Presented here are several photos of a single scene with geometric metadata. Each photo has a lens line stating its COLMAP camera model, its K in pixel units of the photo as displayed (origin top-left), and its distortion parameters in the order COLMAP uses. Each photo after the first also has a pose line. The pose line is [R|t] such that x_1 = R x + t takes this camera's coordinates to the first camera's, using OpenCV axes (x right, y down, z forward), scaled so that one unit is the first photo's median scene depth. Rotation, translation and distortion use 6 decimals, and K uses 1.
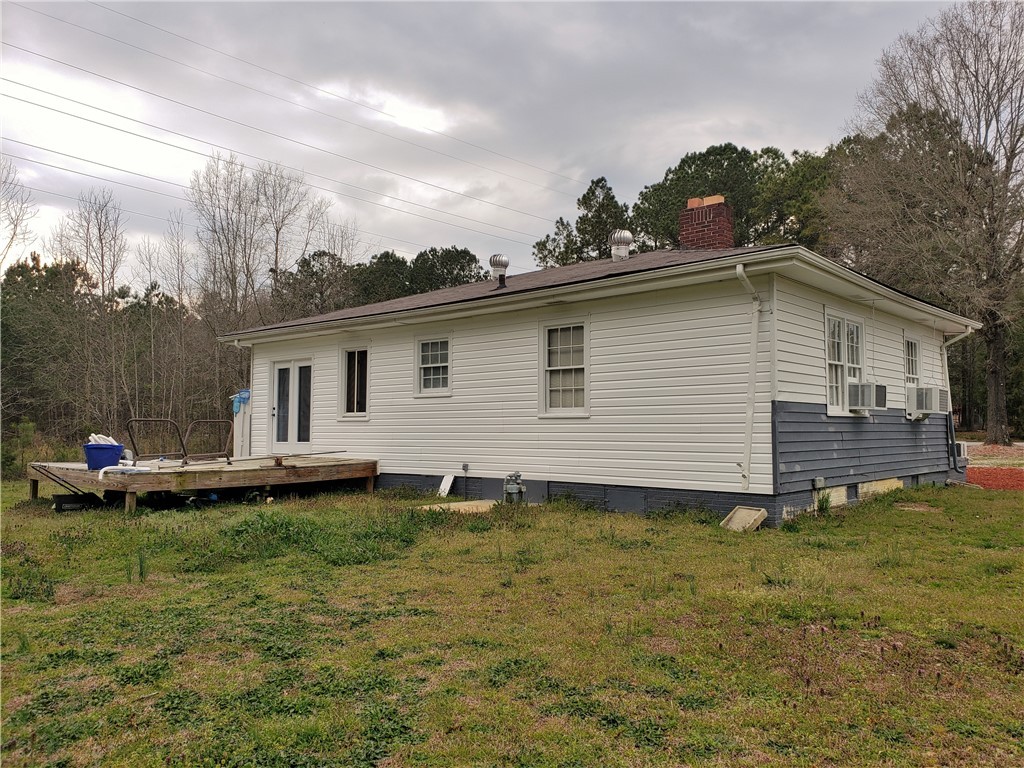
lens RADIAL K [[819.6, 0, 521.6], [0, 819.6, 397.8], [0, 0, 1]] dist [0.120576, -0.201322]
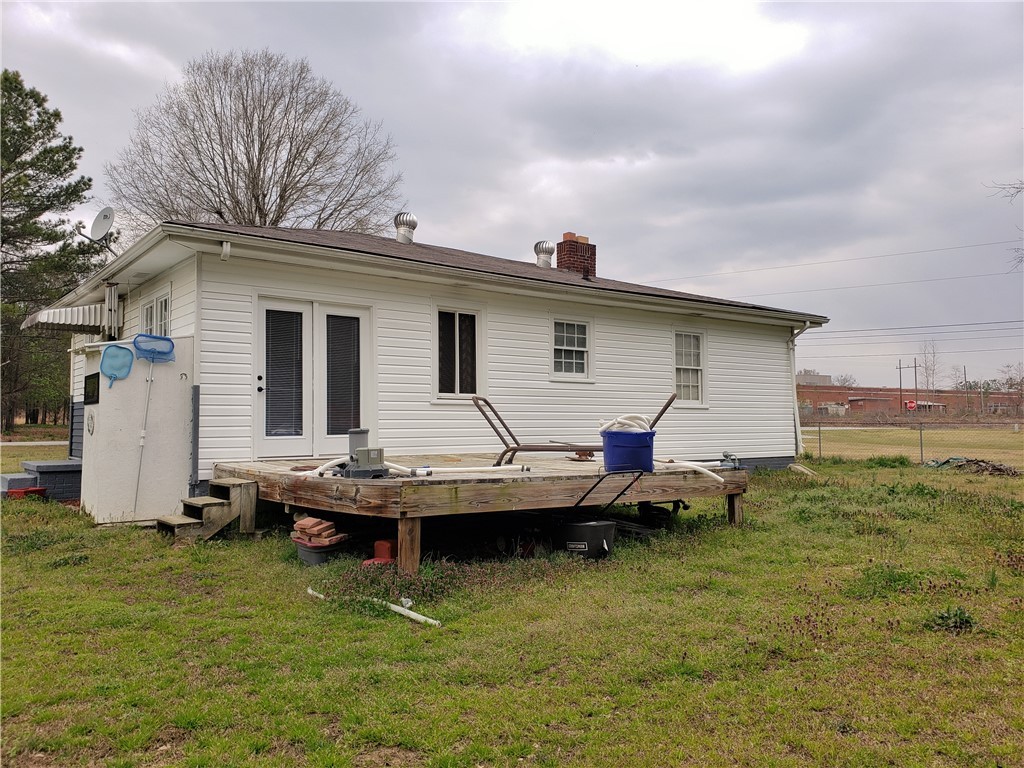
lens RADIAL K [[819.6, 0, 521.6], [0, 819.6, 397.8], [0, 0, 1]] dist [0.120576, -0.201322]
pose [[0.143299, 0.030183, 0.989219, -1.000140], [-0.038860, 0.998936, -0.024850, 0.040667], [-0.988916, -0.034880, 0.144319, 0.882486]]
